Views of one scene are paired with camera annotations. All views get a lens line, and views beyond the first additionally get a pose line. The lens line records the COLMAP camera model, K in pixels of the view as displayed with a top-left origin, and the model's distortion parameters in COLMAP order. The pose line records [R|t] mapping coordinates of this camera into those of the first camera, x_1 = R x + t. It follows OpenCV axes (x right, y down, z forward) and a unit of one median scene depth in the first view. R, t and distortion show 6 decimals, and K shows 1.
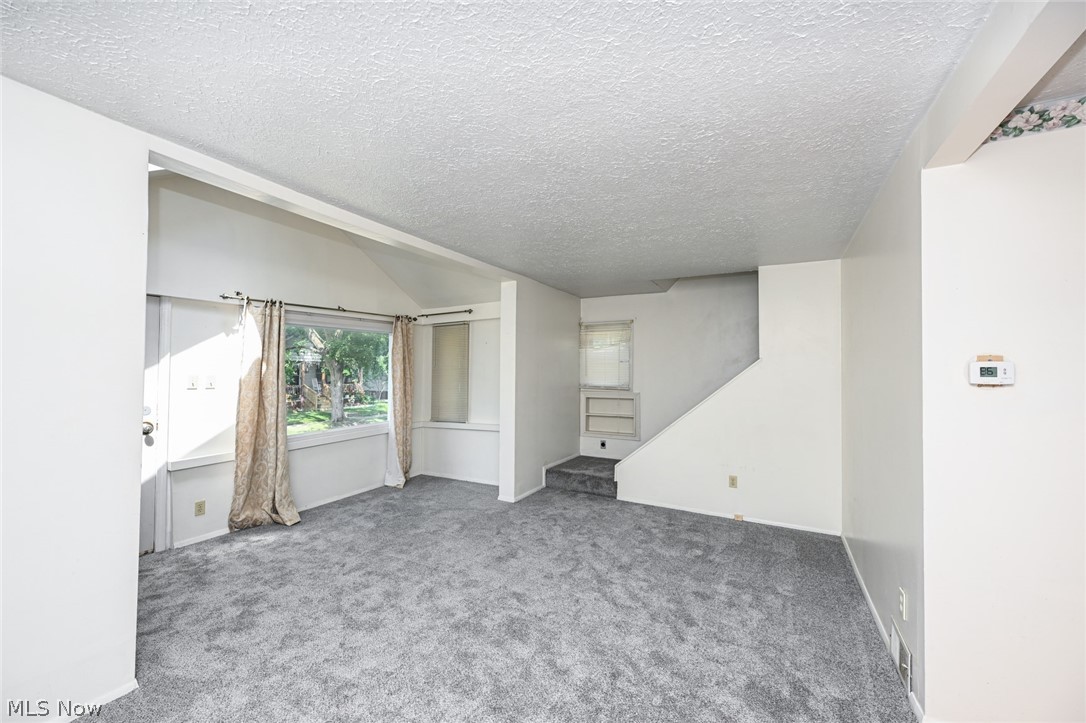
lens RADIAL K [[431.1, 0, 540.0], [0, 431.1, 359.8], [0, 0, 1]] dist [-0.000974, -0.000323]
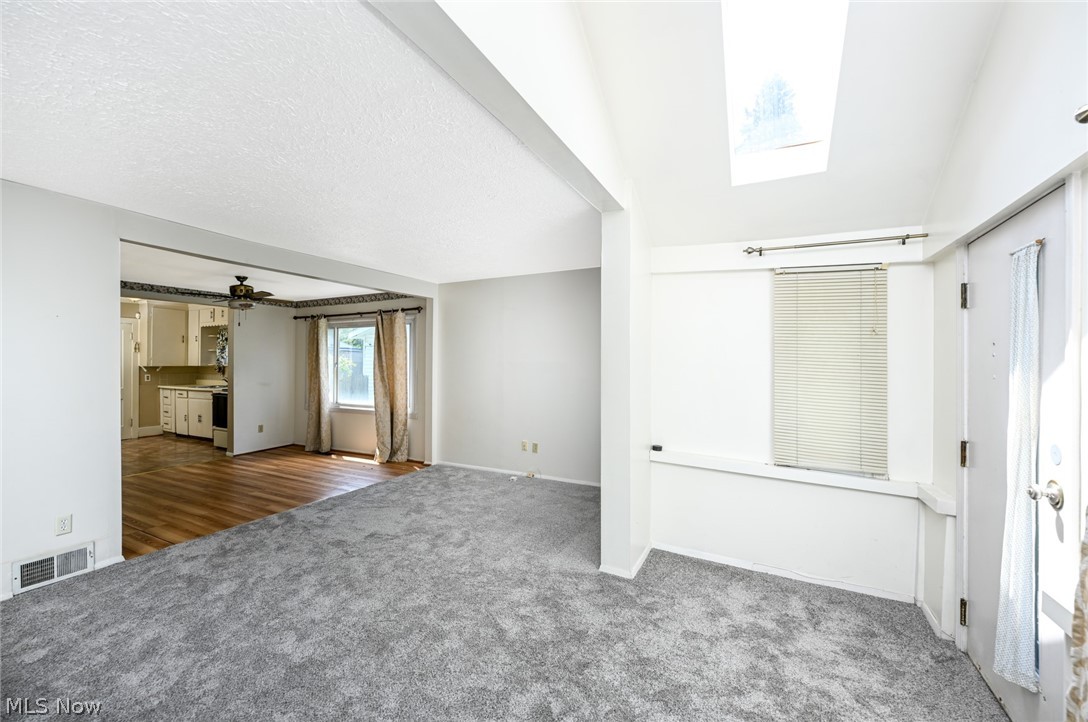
lens RADIAL K [[433.7, 0, 538.3], [0, 433.7, 362.0], [0, 0, 1]] dist [-0.001402, -0.000169]
pose [[-0.999713, -0.009576, -0.021956, -0.297234], [-0.008878, 0.999458, -0.031690, 0.033713], [0.022248, -0.031486, -0.999257, 1.115408]]
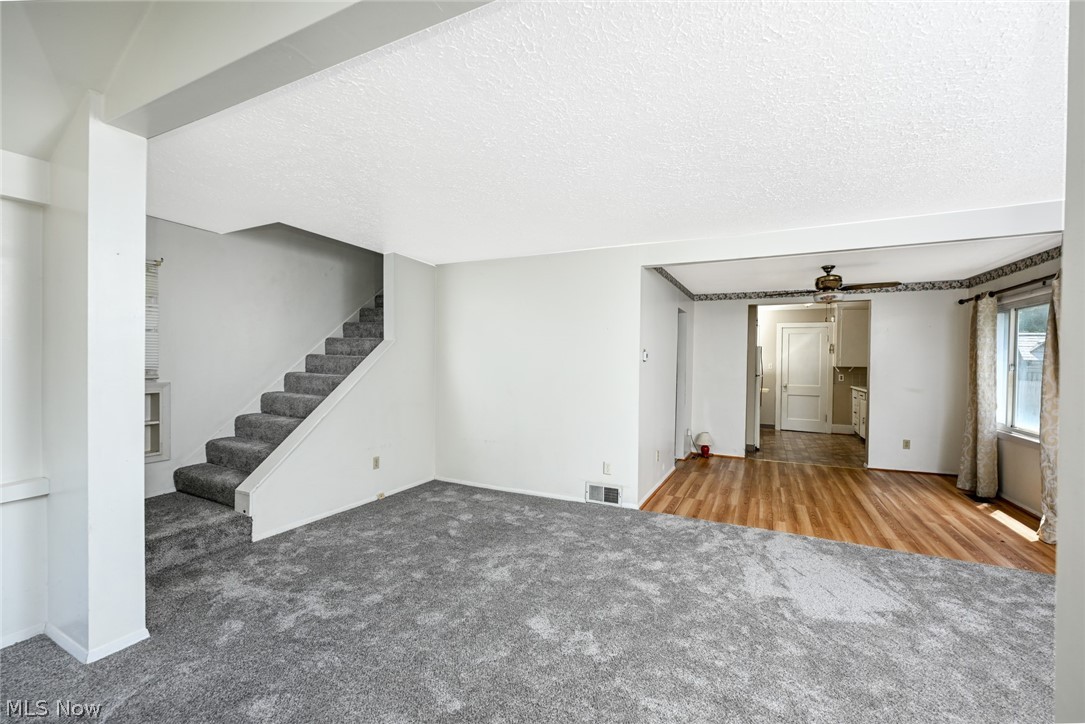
lens RADIAL K [[443.2, 0, 542.5], [0, 443.2, 362.0], [0, 0, 1]] dist [0.000002, -0.000053]
pose [[-0.053231, -0.011121, 0.998520, -0.571165], [-0.041773, 0.999087, 0.008900, 0.024923], [-0.997708, -0.041238, -0.053647, 0.662011]]
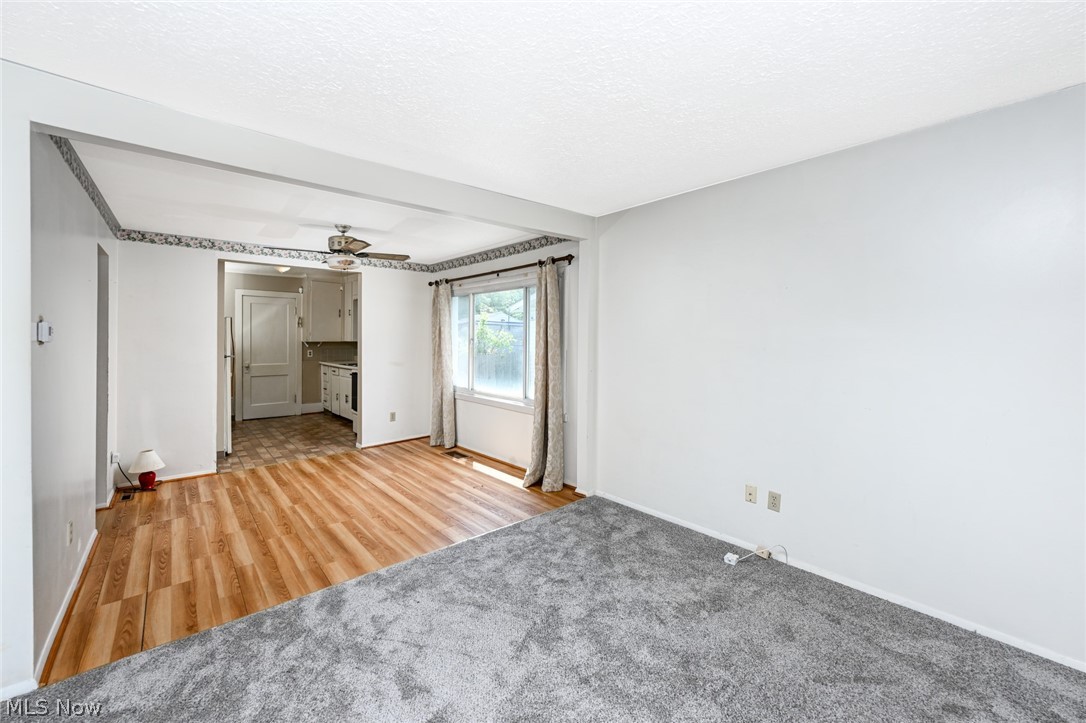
lens RADIAL K [[440.8, 0, 545.3], [0, 440.8, 342.6], [0, 0, 1]] dist [-0.000068, 0.000105]
pose [[-0.940437, -0.014117, 0.339676, -0.218638], [-0.020095, 0.999699, -0.014089, 0.017904], [-0.339375, -0.020075, -0.940437, 0.623555]]
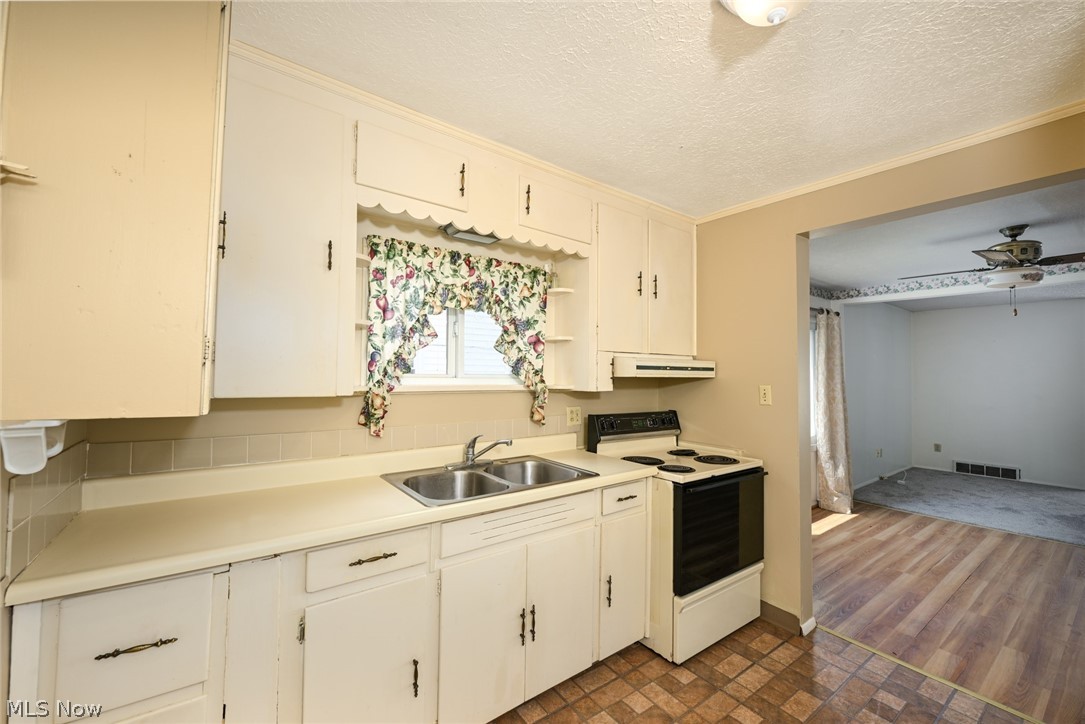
lens RADIAL K [[430.7, 0, 539.5], [0, 430.7, 360.3], [0, 0, 1]] dist [-0.000974, -0.000323]
pose [[-0.424734, -0.041911, -0.904348, 1.411570], [0.011313, 0.998604, -0.051593, -0.007523], [0.905248, -0.032144, -0.423667, -0.488113]]
